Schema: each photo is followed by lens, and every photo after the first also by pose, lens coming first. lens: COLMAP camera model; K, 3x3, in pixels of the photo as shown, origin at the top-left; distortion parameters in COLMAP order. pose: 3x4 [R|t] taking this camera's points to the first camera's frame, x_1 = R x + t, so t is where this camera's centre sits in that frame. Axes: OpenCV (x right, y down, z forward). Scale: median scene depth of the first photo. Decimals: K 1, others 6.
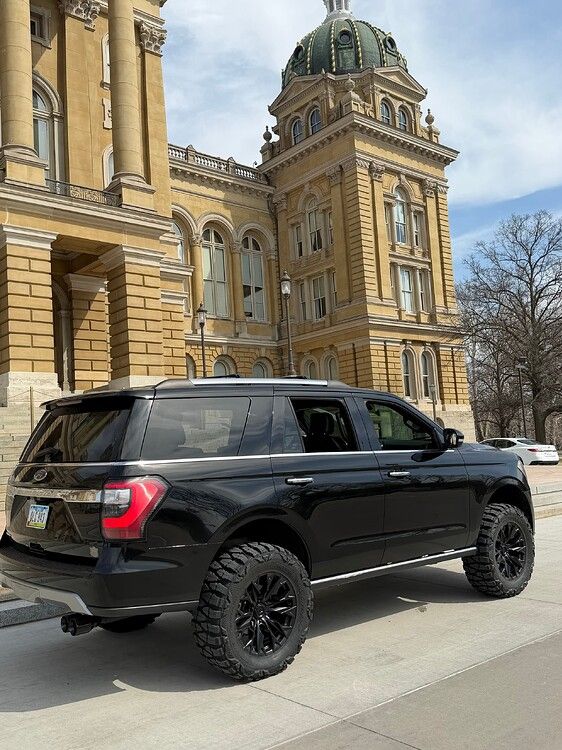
lens RADIAL K [[688.5, 0, 281.0], [0, 688.5, 375.0], [0, 0, 1]] dist [0.150414, -0.286010]
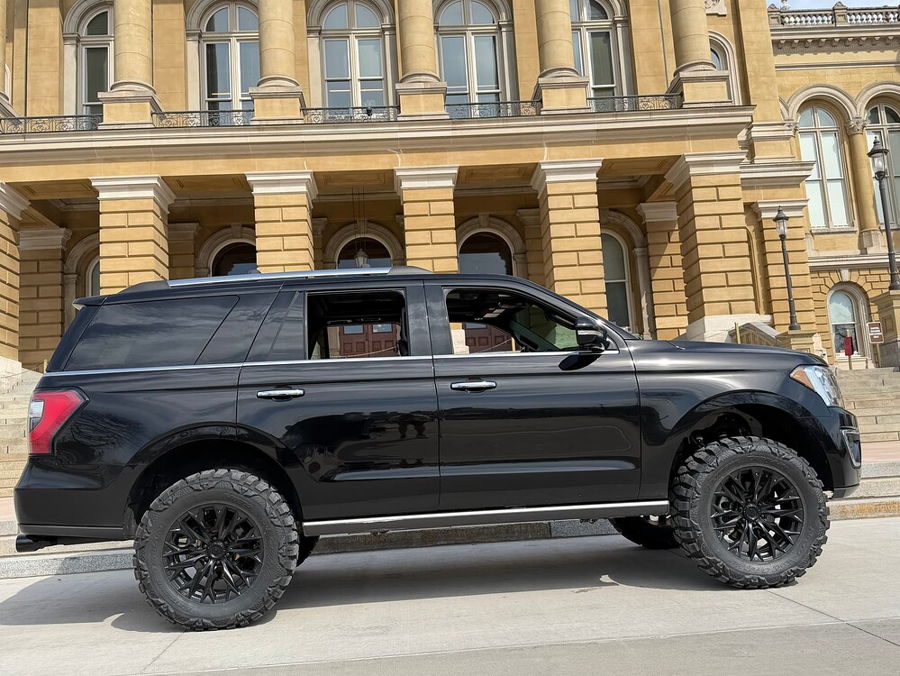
lens RADIAL K [[826.2, 0, 450.3], [0, 826.2, 343.8], [0, 0, 1]] dist [0.150414, -0.286010]
pose [[0.786777, -0.076452, -0.612484, 0.128794], [0.084280, 0.996312, -0.016098, 0.021767], [0.611456, -0.038955, 0.790319, 0.063909]]
